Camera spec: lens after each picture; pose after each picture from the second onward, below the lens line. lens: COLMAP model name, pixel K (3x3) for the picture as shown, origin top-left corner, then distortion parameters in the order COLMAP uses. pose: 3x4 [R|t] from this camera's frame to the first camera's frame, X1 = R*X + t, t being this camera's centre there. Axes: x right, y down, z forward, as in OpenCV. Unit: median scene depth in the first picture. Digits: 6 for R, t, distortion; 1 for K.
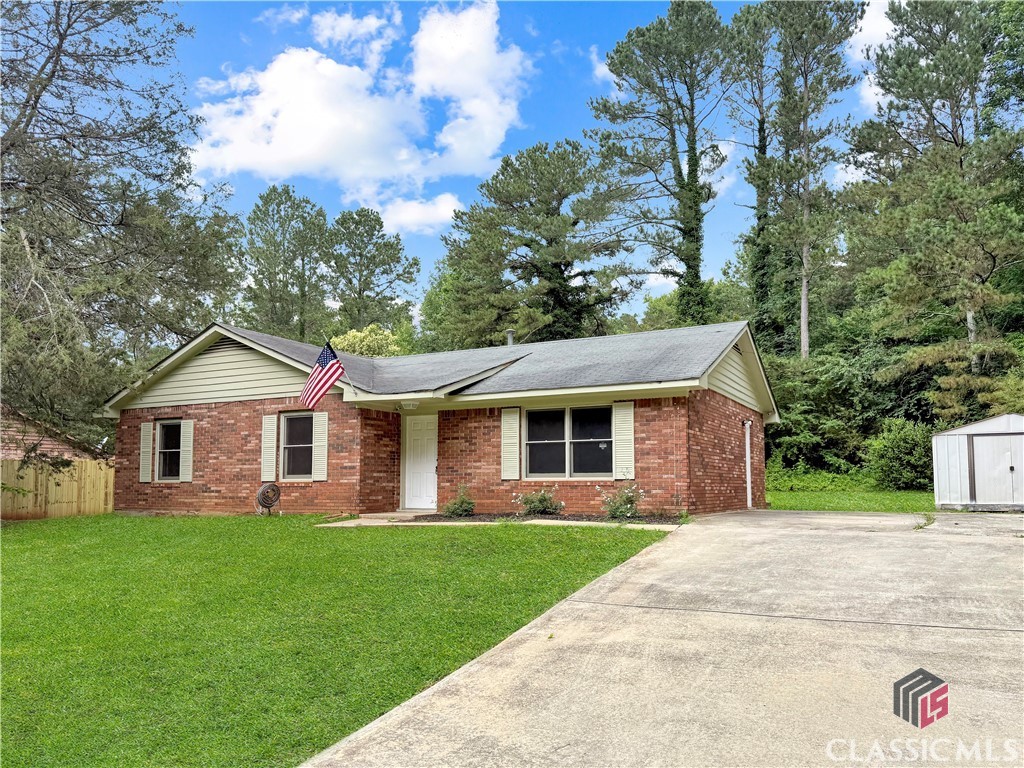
lens RADIAL K [[746.6, 0, 515.2], [0, 746.6, 428.2], [0, 0, 1]] dist [0.117067, -0.129181]
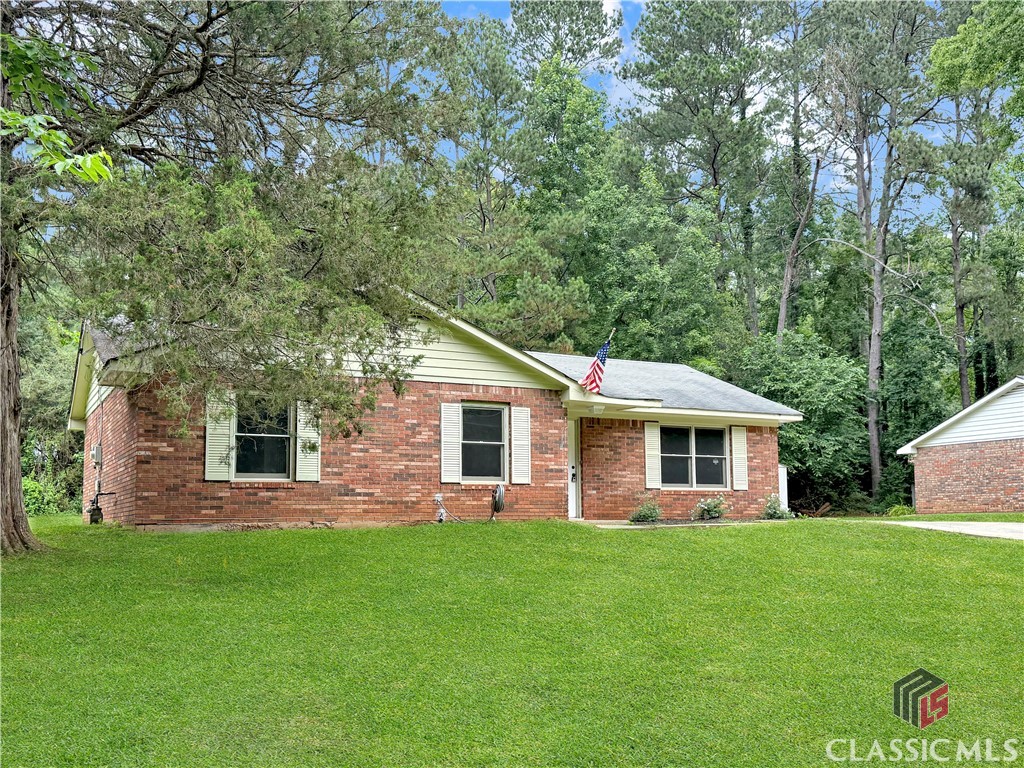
lens RADIAL K [[1005.7, 0, 525.2], [0, 1005.7, 419.2], [0, 0, 1]] dist [0.100498, 0.296933]
pose [[0.549218, 0.086866, 0.831152, -1.184141], [-0.053687, 0.996196, -0.068640, 0.070838], [-0.833953, -0.006924, 0.551793, 0.317568]]
